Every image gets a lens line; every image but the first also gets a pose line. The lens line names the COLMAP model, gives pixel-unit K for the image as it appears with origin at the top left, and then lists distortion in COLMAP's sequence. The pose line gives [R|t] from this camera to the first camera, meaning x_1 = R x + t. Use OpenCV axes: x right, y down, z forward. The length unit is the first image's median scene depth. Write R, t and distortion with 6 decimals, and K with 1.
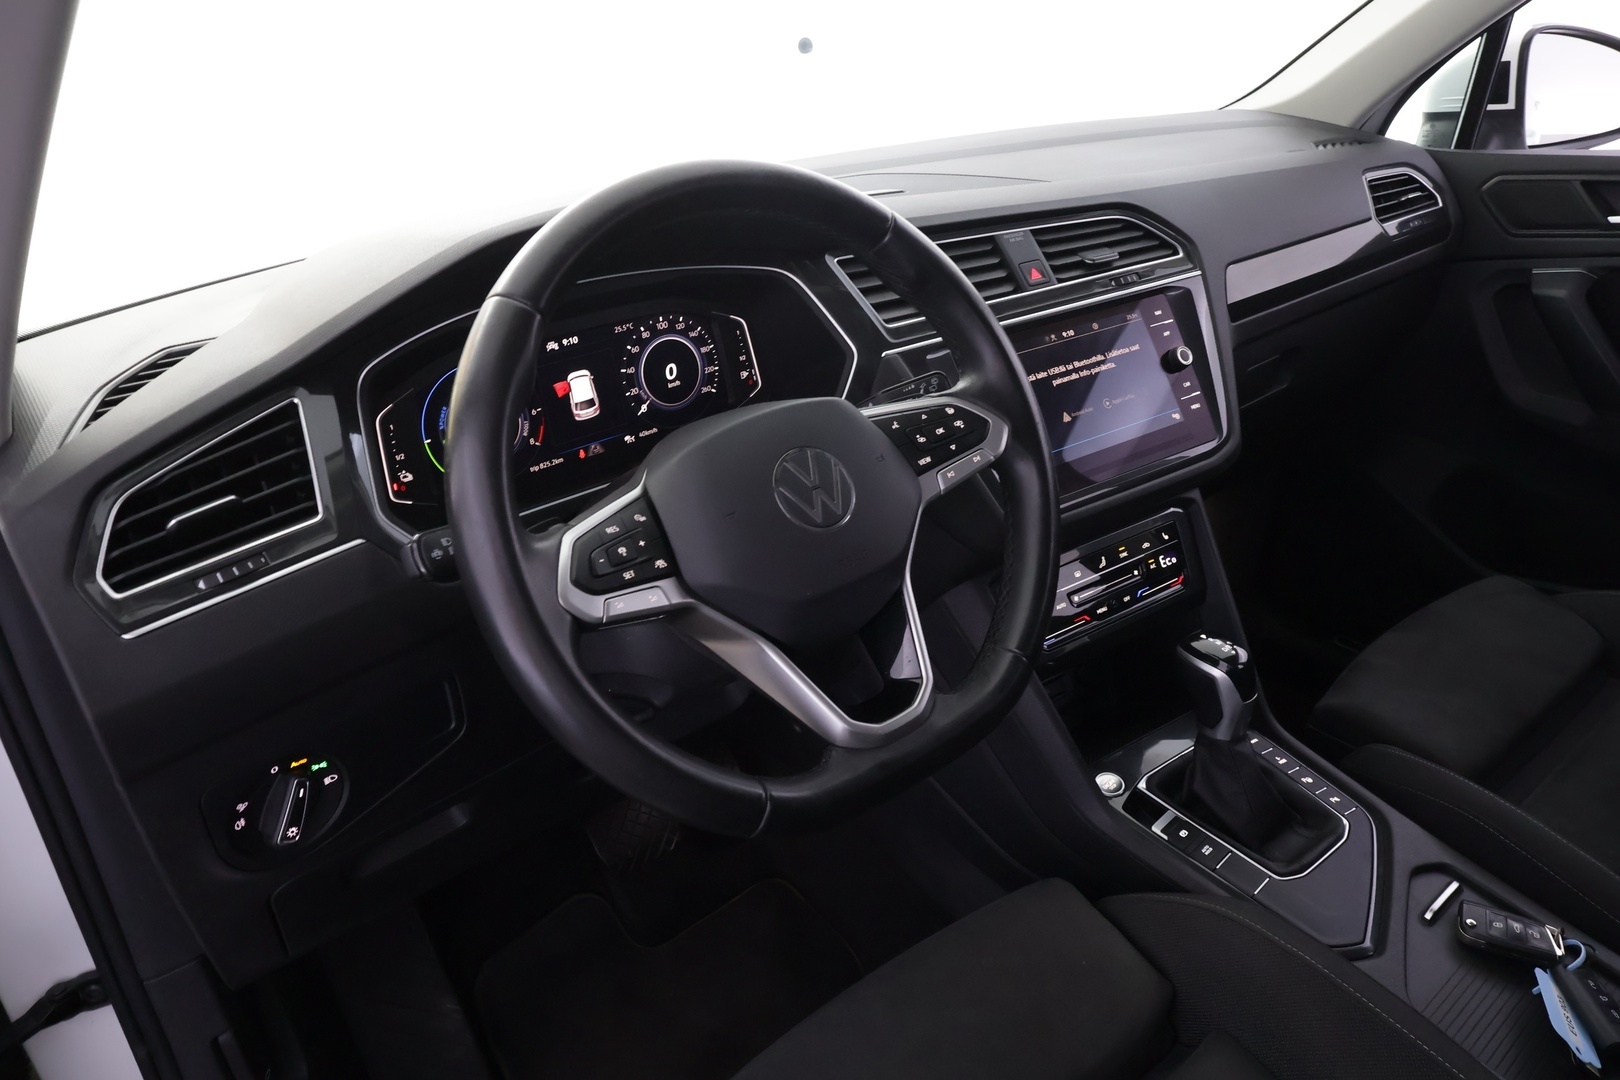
lens RADIAL K [[1101.1, 0, 810.0], [0, 1101.1, 540.0], [0, 0, 1]] dist [0.000243, -0.000014]
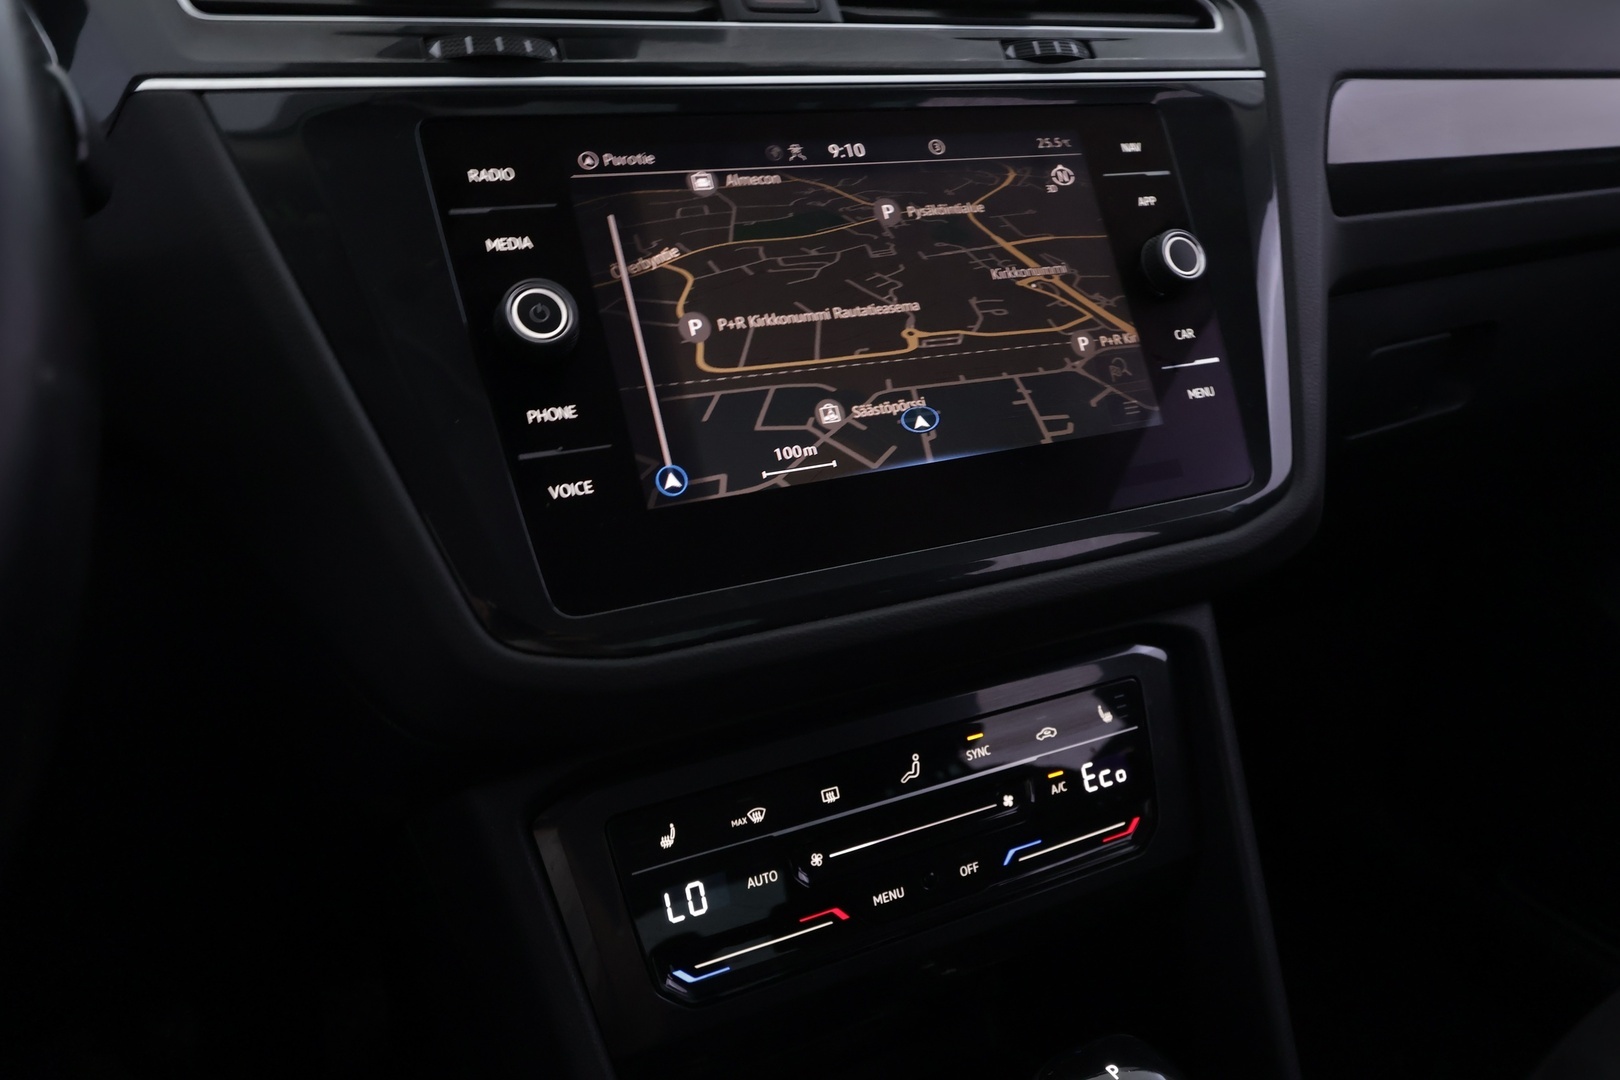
lens RADIAL K [[1087.7, 0, 808.4], [0, 1087.7, 558.0], [0, 0, 1]] dist [0.002955, 0.000921]
pose [[0.985981, 0.113380, -0.122419, 0.270393], [-0.116724, 0.992953, -0.020480, -0.041814], [0.119234, 0.034482, 0.992267, 0.617251]]
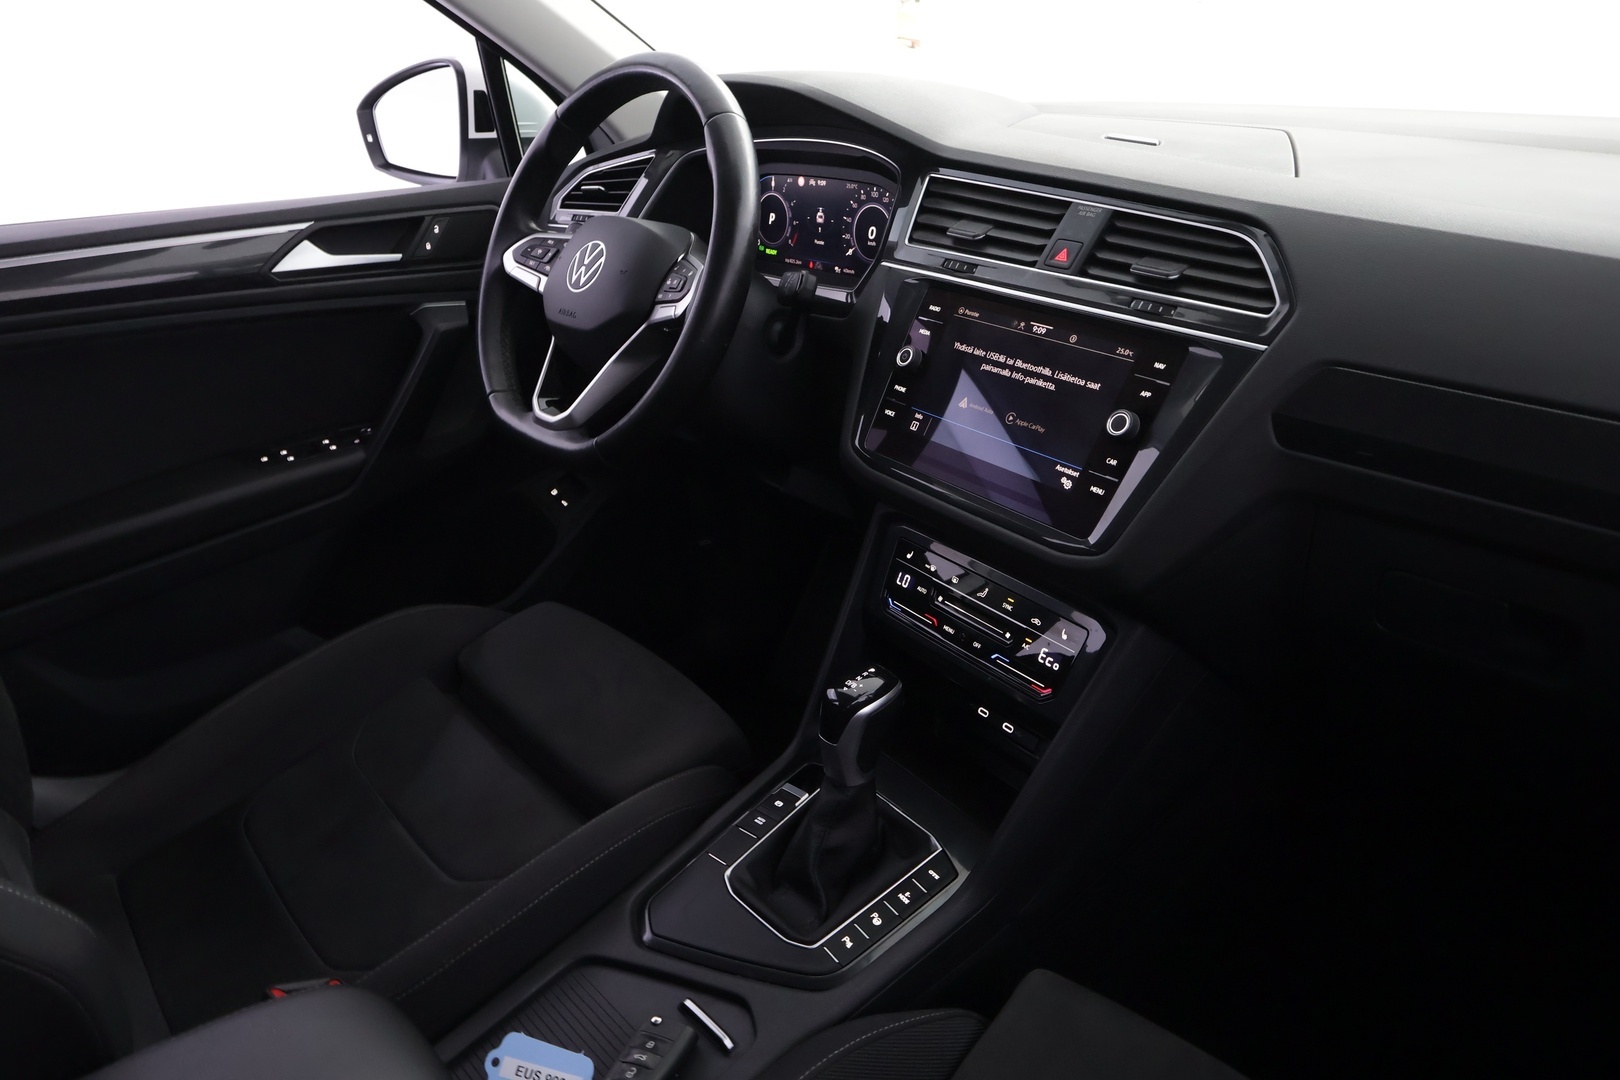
lens RADIAL K [[1101.1, 0, 810.0], [0, 1101.1, 540.0], [0, 0, 1]] dist [0.000243, -0.000014]
pose [[0.050442, 0.492042, -0.869109, 1.006683], [-0.393034, 0.809779, 0.435641, -0.343469], [0.918139, 0.319615, 0.234236, 0.660818]]
